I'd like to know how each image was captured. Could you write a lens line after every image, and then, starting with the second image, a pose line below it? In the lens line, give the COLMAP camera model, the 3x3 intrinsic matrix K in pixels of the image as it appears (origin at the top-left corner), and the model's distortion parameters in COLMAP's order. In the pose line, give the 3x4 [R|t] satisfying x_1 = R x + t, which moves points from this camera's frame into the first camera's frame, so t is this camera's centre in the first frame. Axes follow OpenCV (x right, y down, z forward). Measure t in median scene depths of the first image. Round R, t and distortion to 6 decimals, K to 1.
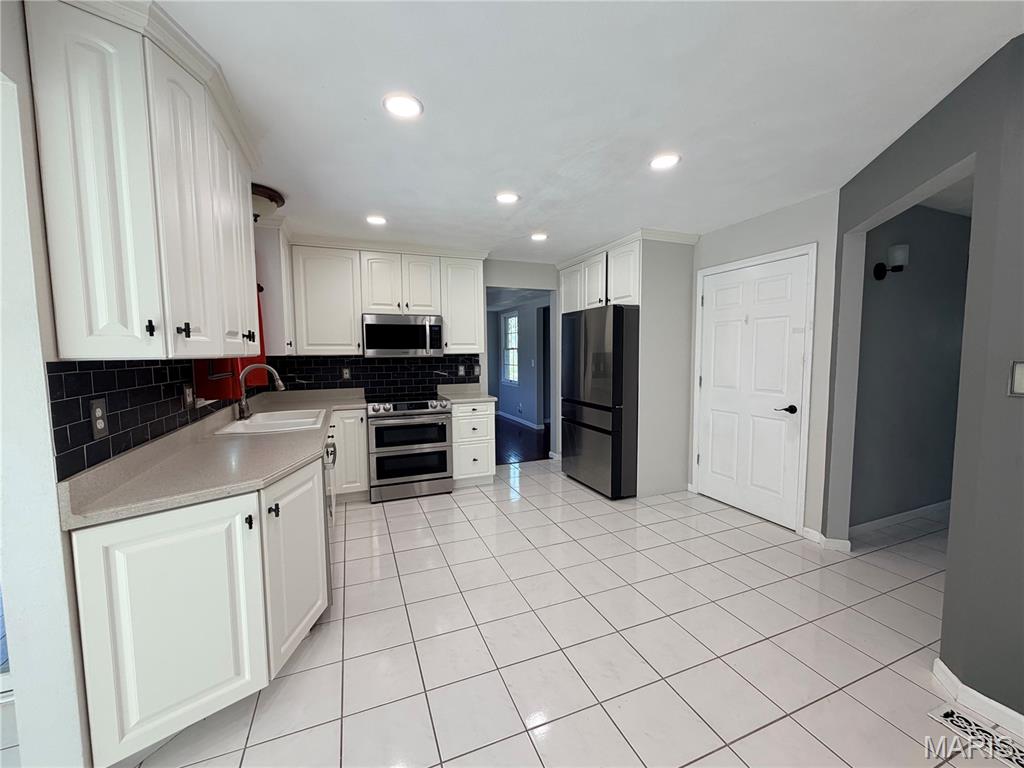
lens RADIAL K [[407.6, 0, 510.5], [0, 407.6, 385.7], [0, 0, 1]] dist [0.000501, 0.000013]
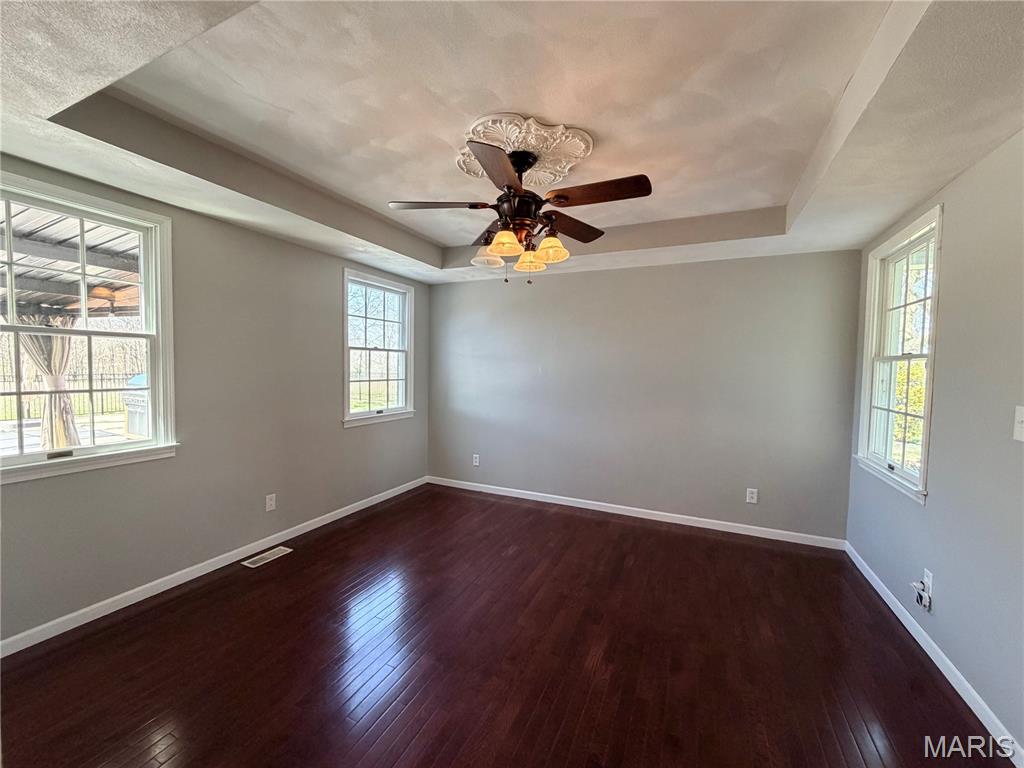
lens RADIAL K [[407.6, 0, 511.5], [0, 407.6, 383.3], [0, 0, 1]] dist [0.000501, 0.000013]
pose [[0.684384, 0.051346, -0.727312, 0.045780], [-0.078580, 0.996901, -0.003563, -0.085809], [0.724875, 0.059591, 0.686298, 1.061274]]
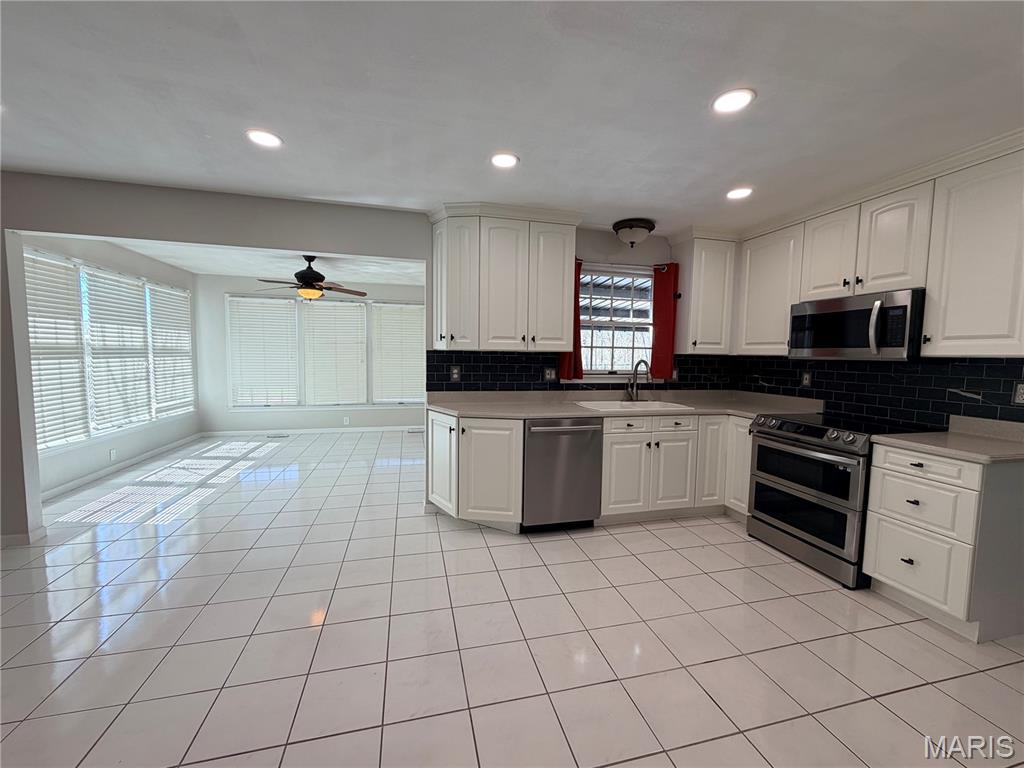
lens RADIAL K [[407.6, 0, 510.3], [0, 407.6, 382.1], [0, 0, 1]] dist [0.000501, 0.000013]
pose [[-0.140406, 0.073525, -0.987360, 0.489710], [-0.095508, 0.991582, 0.087421, -0.041099], [0.985477, 0.106575, -0.132201, 0.565052]]
